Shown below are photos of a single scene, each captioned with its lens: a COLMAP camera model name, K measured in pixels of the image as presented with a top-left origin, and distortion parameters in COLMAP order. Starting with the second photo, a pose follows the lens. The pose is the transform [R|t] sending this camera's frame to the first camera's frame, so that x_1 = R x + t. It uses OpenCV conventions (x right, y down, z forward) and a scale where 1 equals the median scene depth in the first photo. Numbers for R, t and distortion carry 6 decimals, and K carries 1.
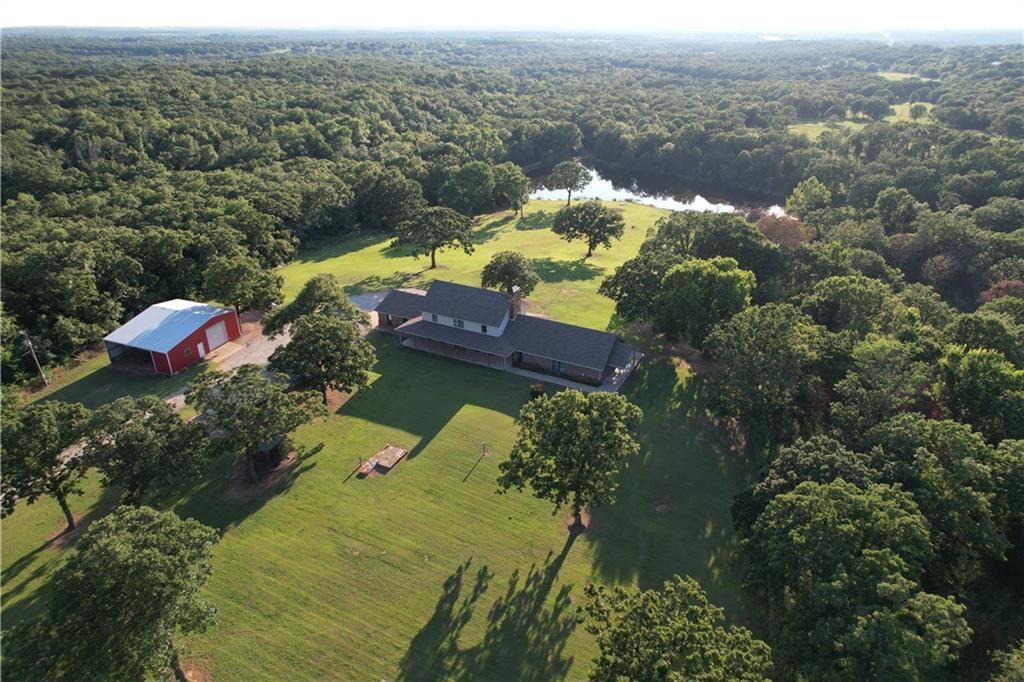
lens RADIAL K [[653.2, 0, 513.7], [0, 653.2, 338.9], [0, 0, 1]] dist [-0.076679, 0.068101]
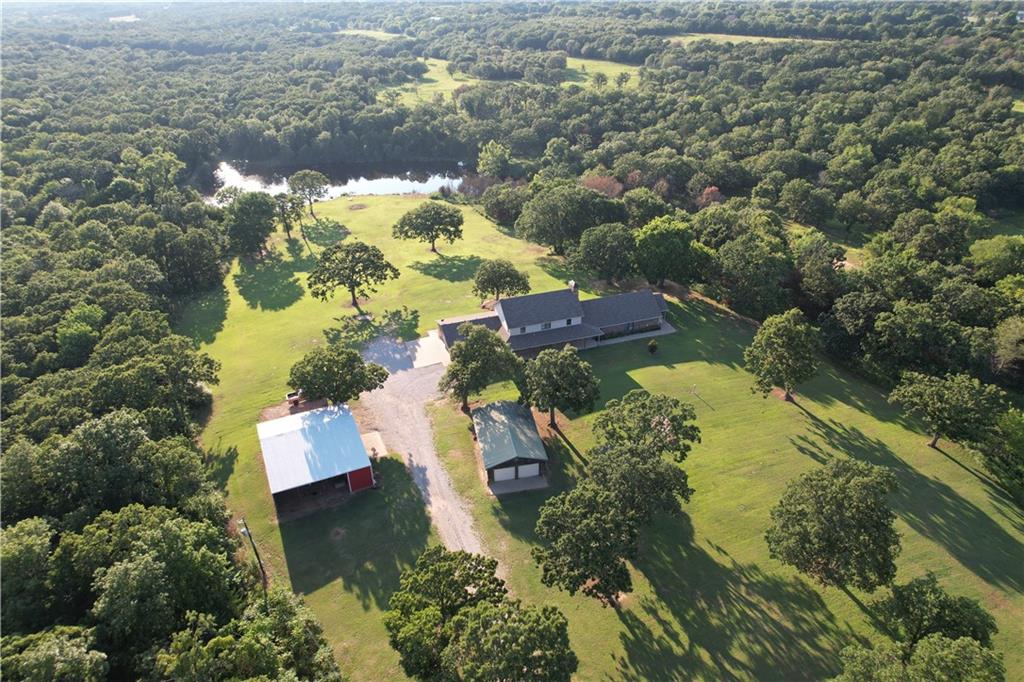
lens RADIAL K [[653.2, 0, 513.7], [0, 653.2, 338.9], [0, 0, 1]] dist [-0.076679, 0.068101]
pose [[0.686950, -0.362293, 0.629955, -0.412801], [0.323191, 0.928729, 0.181690, -0.110809], [-0.650882, 0.078784, 0.755080, 0.065819]]
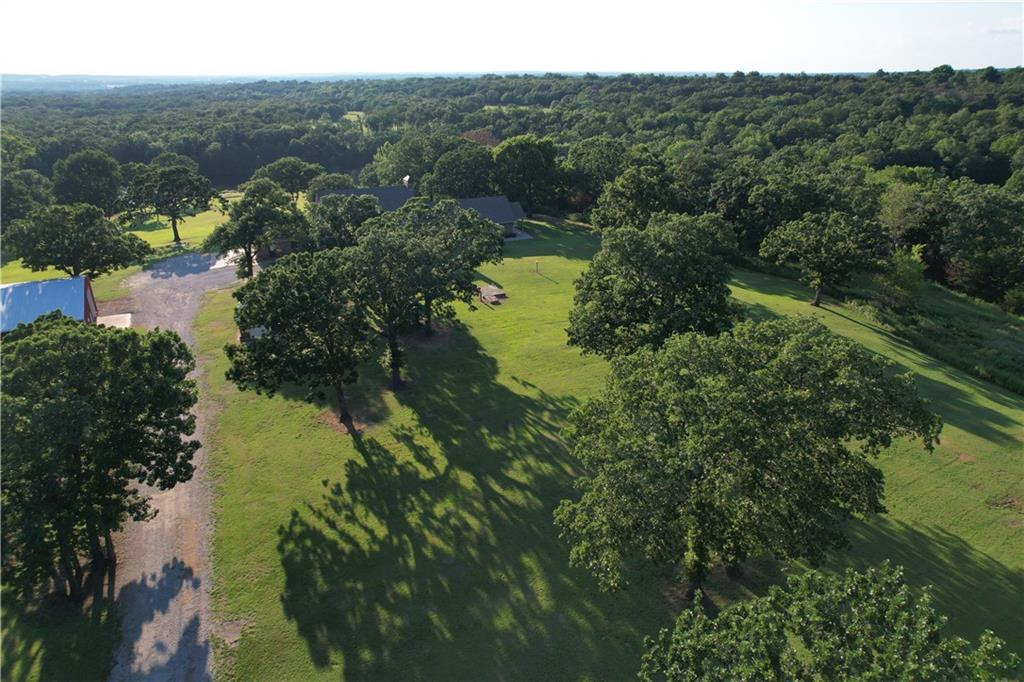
lens RADIAL K [[648.3, 0, 516.2], [0, 648.3, 343.8], [0, 0, 1]] dist [-0.076480, 0.068575]
pose [[0.625857, -0.301455, 0.719325, -0.334853], [0.342582, 0.934805, 0.093691, 0.062615], [-0.700671, 0.187791, 0.688327, 0.091252]]
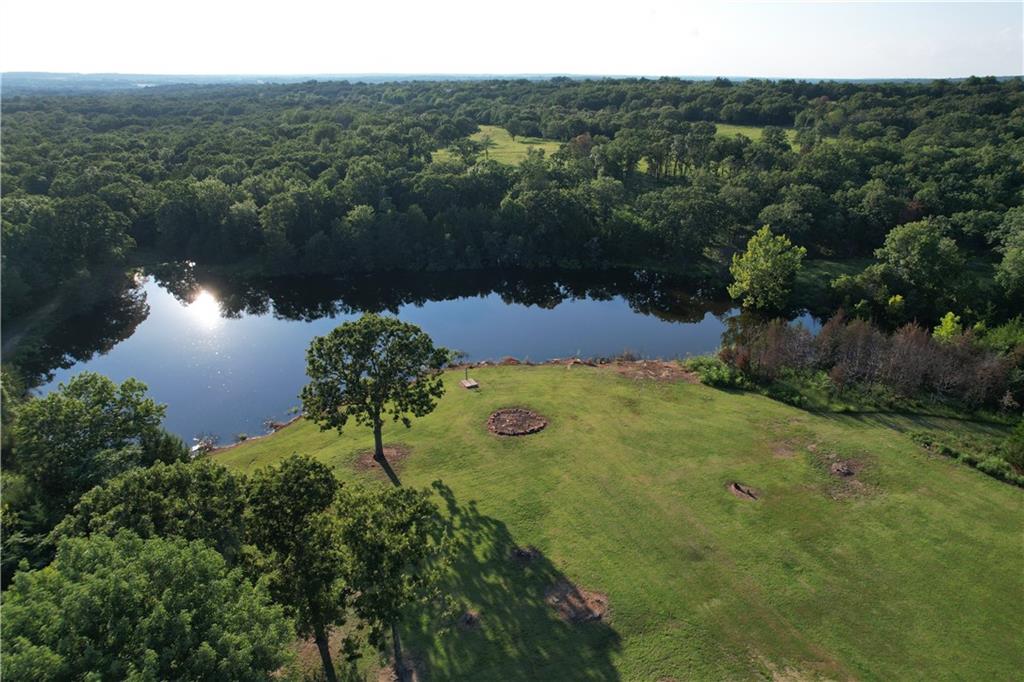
lens RADIAL K [[653.2, 0, 513.7], [0, 653.2, 338.9], [0, 0, 1]] dist [-0.076679, 0.068101]
pose [[0.654136, -0.279017, 0.703033, -0.070297], [0.324907, 0.943005, 0.071946, -0.266414], [-0.683038, 0.181358, 0.707508, 0.766508]]
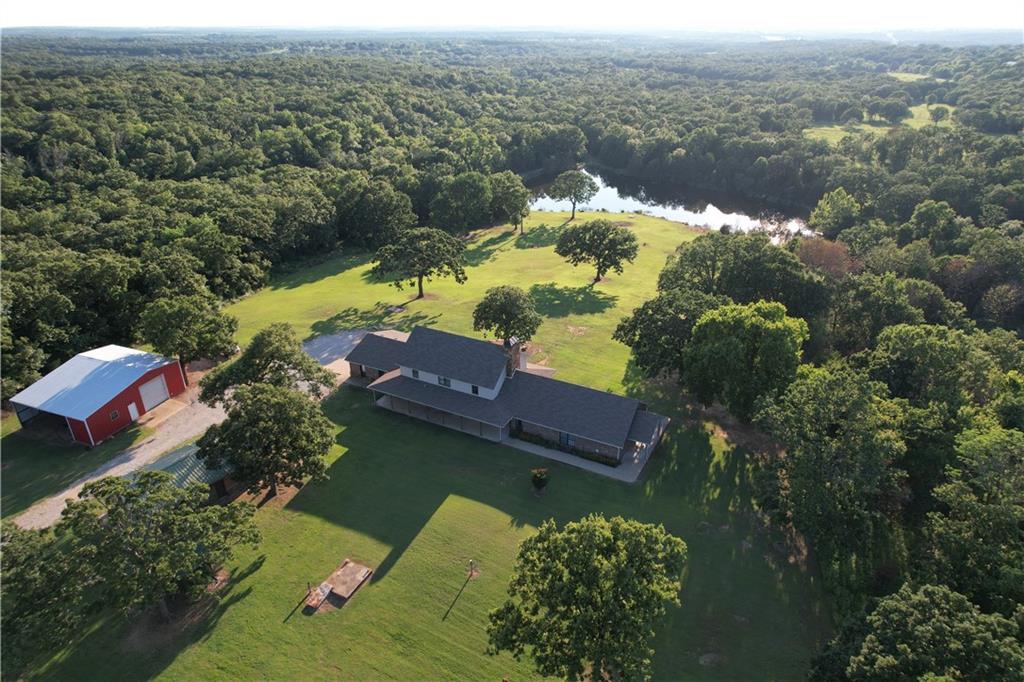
lens RADIAL K [[653.2, 0, 513.7], [0, 653.2, 338.9], [0, 0, 1]] dist [-0.076679, 0.068101]
pose [[1.000000, 0.000164, -0.000883, 0.001745], [-0.000165, 1.000000, -0.000251, -0.036026], [0.000882, 0.000252, 1.000000, 0.084470]]
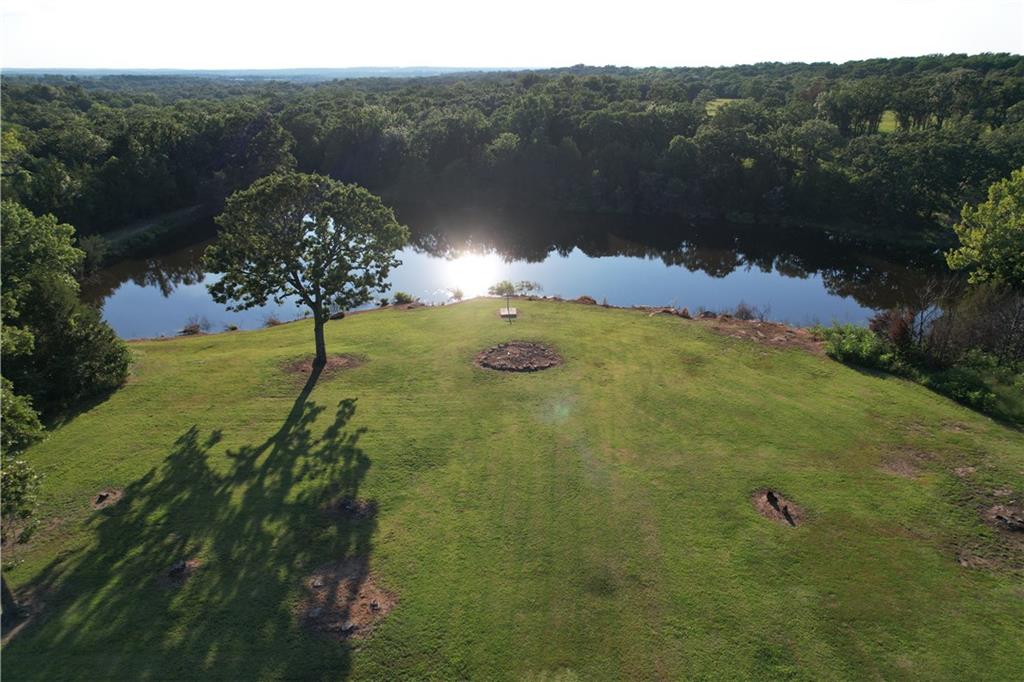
lens RADIAL K [[653.2, 0, 513.7], [0, 653.2, 338.9], [0, 0, 1]] dist [-0.076679, 0.068101]
pose [[0.896750, -0.168075, 0.409377, 0.054235], [0.192129, 0.981204, -0.018019, -0.203512], [-0.398654, 0.094812, 0.912187, 0.786712]]
